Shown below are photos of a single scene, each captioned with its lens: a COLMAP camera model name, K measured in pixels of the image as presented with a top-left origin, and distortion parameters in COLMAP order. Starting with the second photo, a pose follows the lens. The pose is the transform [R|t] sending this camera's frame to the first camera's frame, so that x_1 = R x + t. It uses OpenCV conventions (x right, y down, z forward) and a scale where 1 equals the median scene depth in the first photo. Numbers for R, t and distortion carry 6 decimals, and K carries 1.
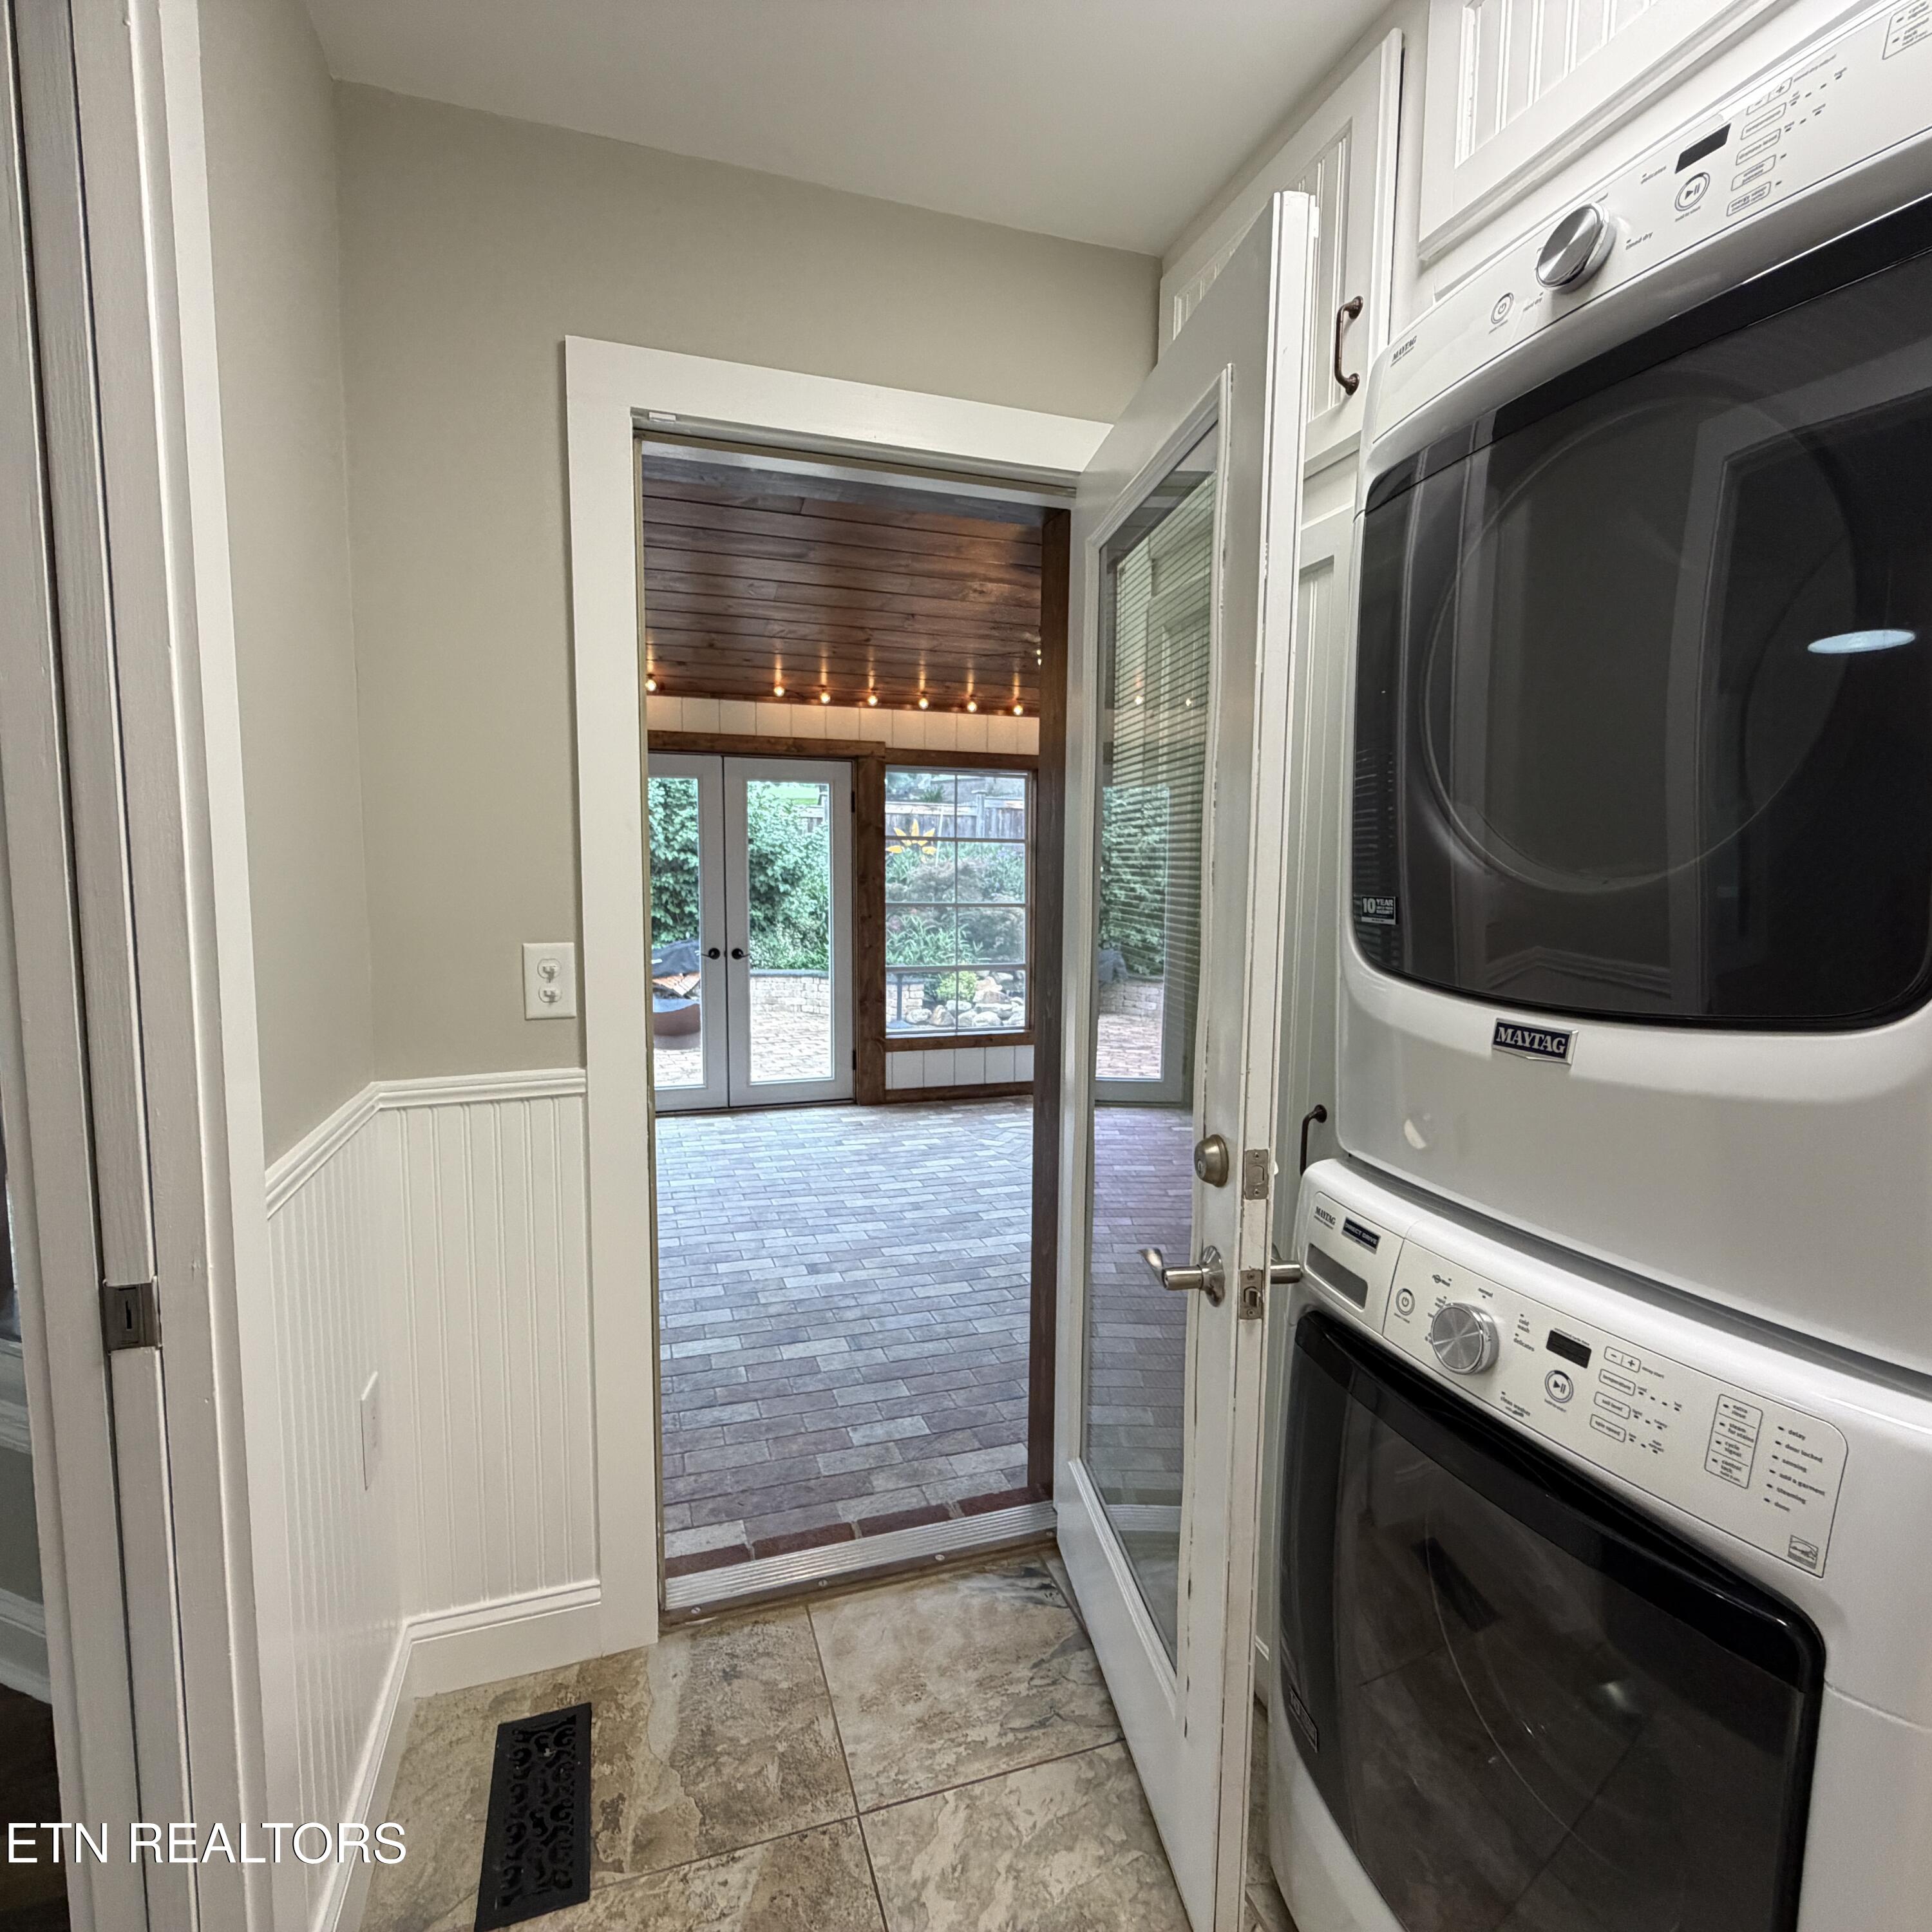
lens RADIAL K [[1030.4, 0, 962.8], [0, 1030.4, 968.7], [0, 0, 1]] dist [-0.003777, 0.004005]
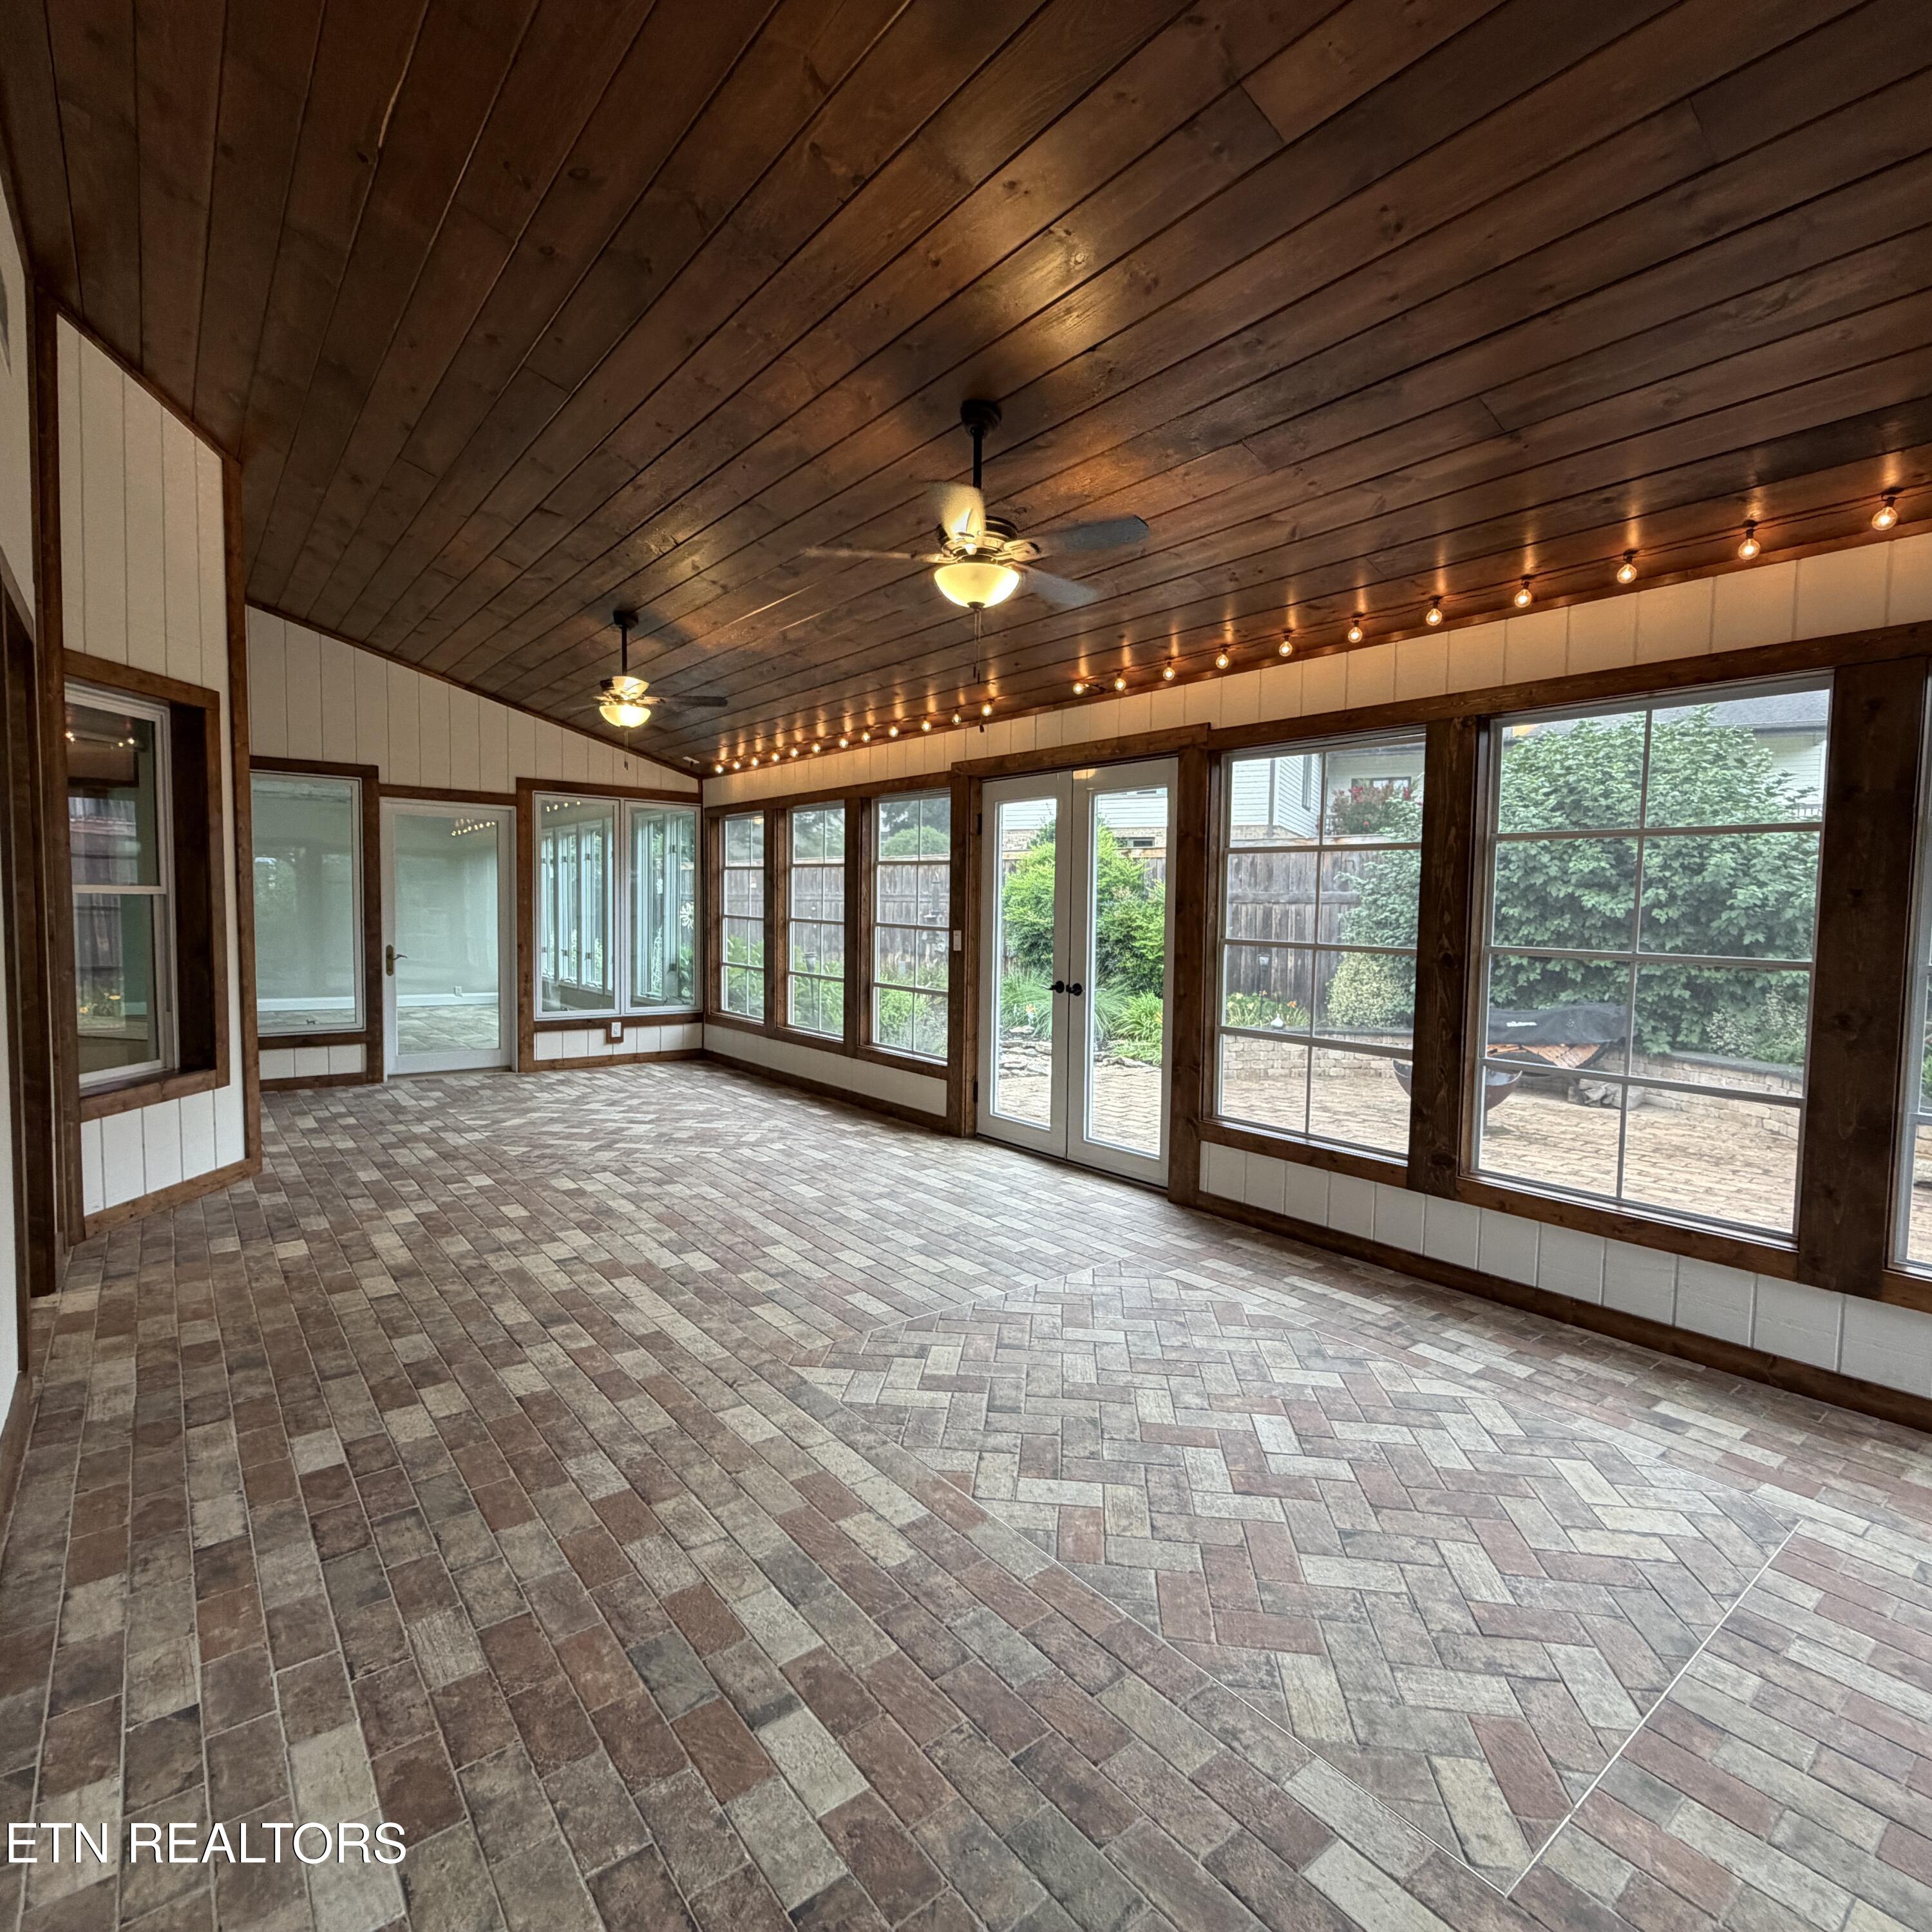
lens RADIAL K [[1030.4, 0, 959.9], [0, 1030.4, 969.7], [0, 0, 1]] dist [-0.003777, 0.004005]
pose [[0.332473, 0.056267, -0.941433, 0.615755], [-0.103922, 0.994326, 0.022727, -0.043335], [0.937370, 0.090280, 0.336434, 0.639224]]
